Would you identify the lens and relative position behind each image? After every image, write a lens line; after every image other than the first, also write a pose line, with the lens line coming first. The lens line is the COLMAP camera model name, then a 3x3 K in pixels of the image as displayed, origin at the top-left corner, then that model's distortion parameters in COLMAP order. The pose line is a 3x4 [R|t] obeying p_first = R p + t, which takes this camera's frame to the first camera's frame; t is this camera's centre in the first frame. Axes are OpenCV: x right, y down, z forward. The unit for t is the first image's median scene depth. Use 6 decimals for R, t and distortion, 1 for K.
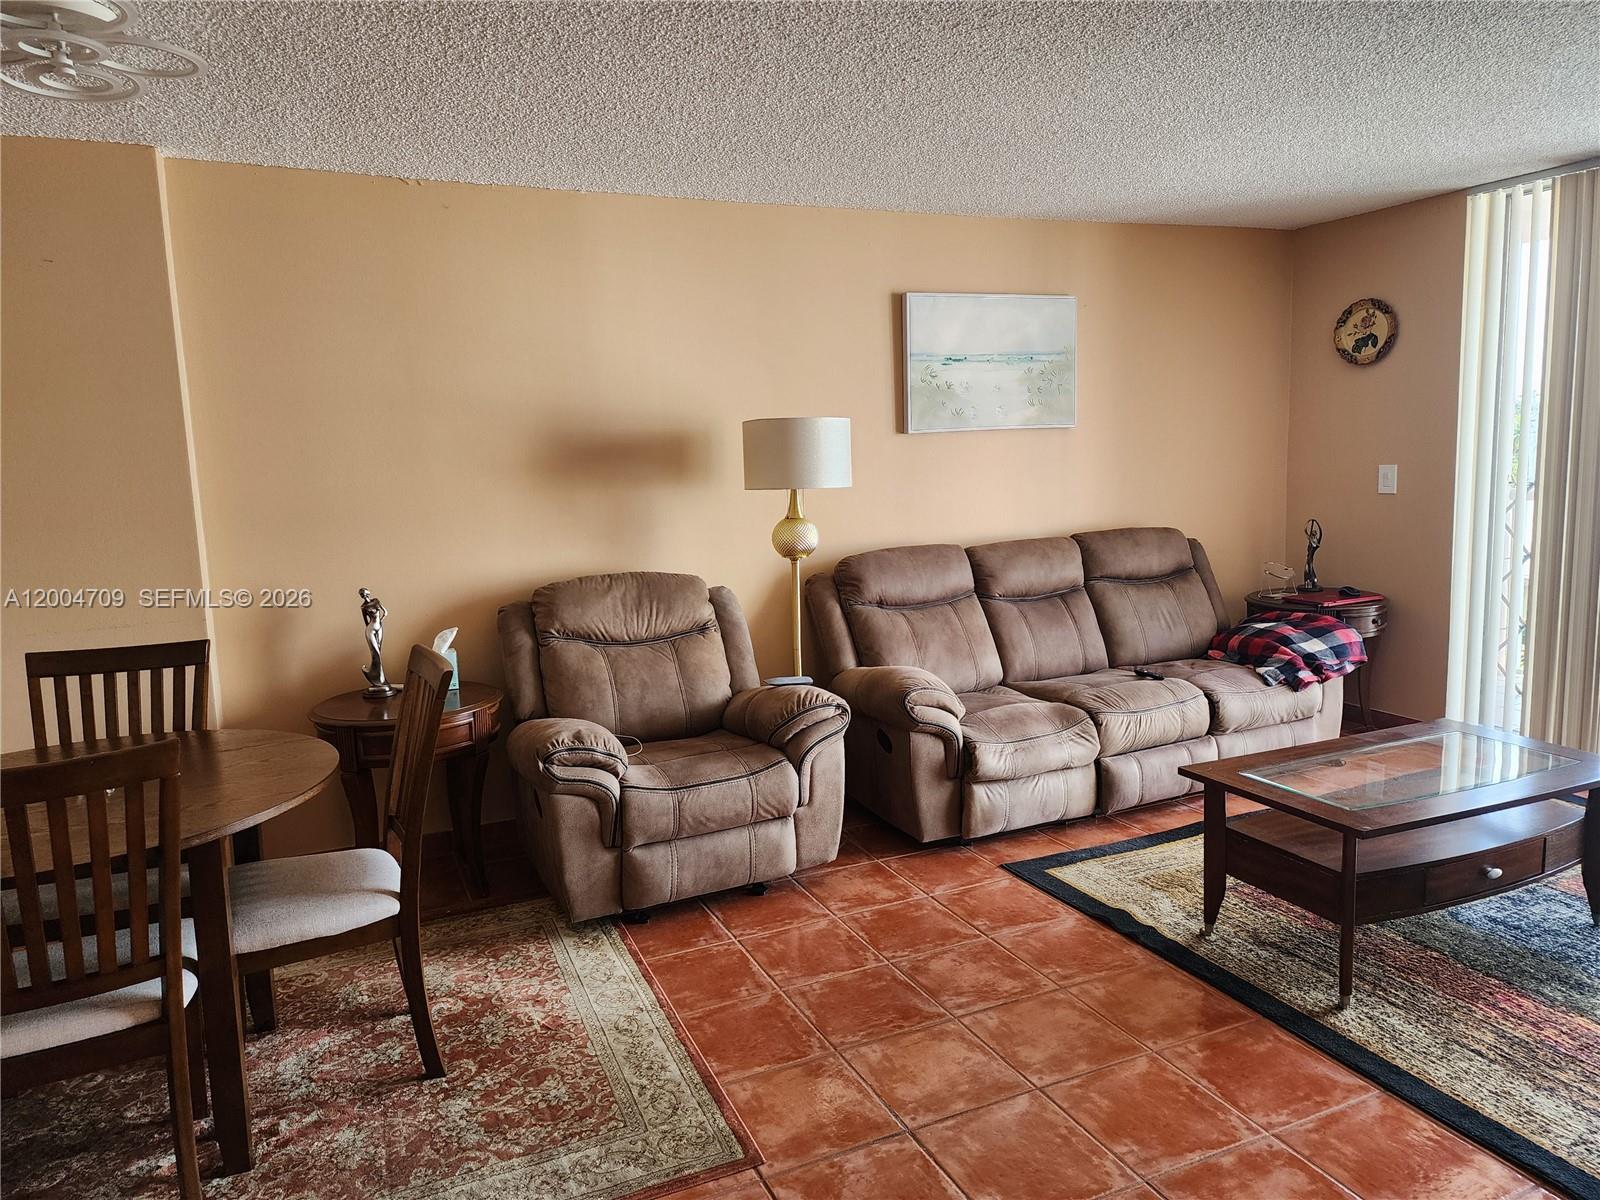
lens RADIAL K [[1073.2, 0, 795.1], [0, 1073.2, 570.4], [0, 0, 1]] dist [0.061659, -0.048643]
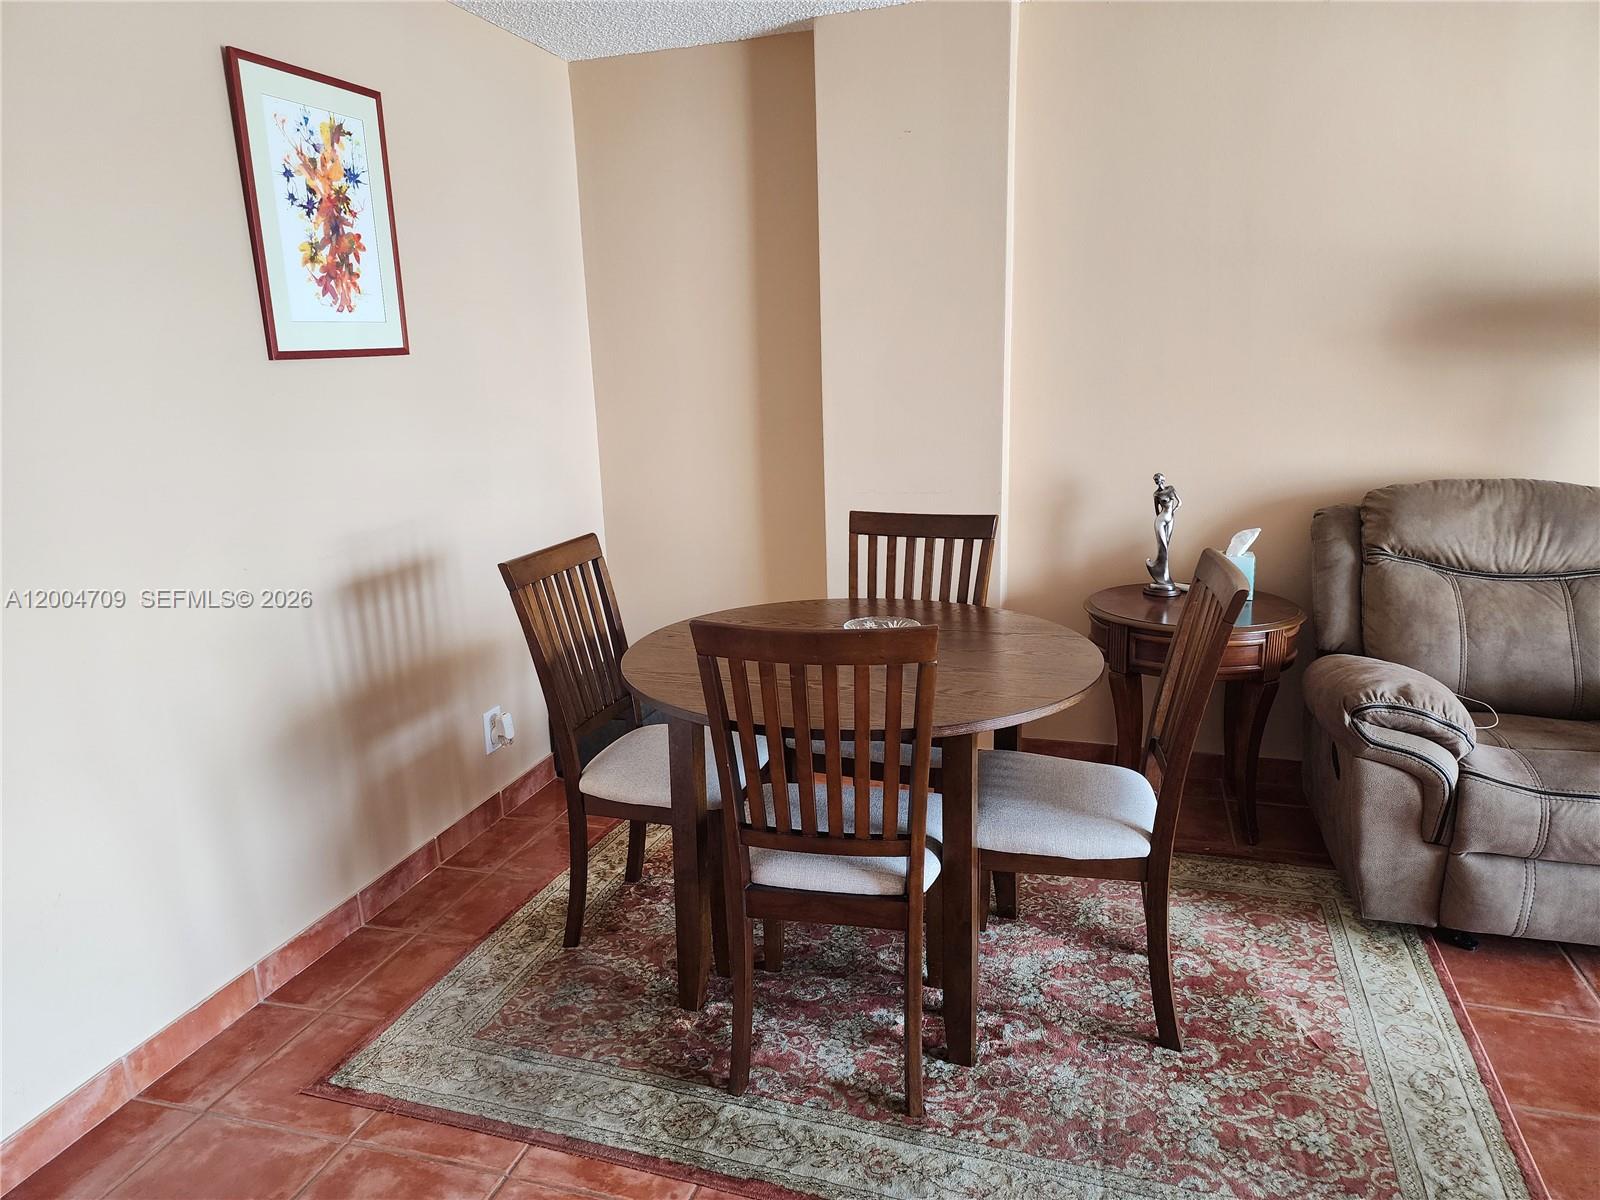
lens RADIAL K [[1073.2, 0, 788.2], [0, 1073.2, 596.8], [0, 0, 1]] dist [0.061659, -0.048643]
pose [[0.752118, 0.155653, -0.640383, -0.051445], [-0.069557, 0.985029, 0.157731, -0.003813], [0.655348, -0.074090, 0.751685, 0.152523]]
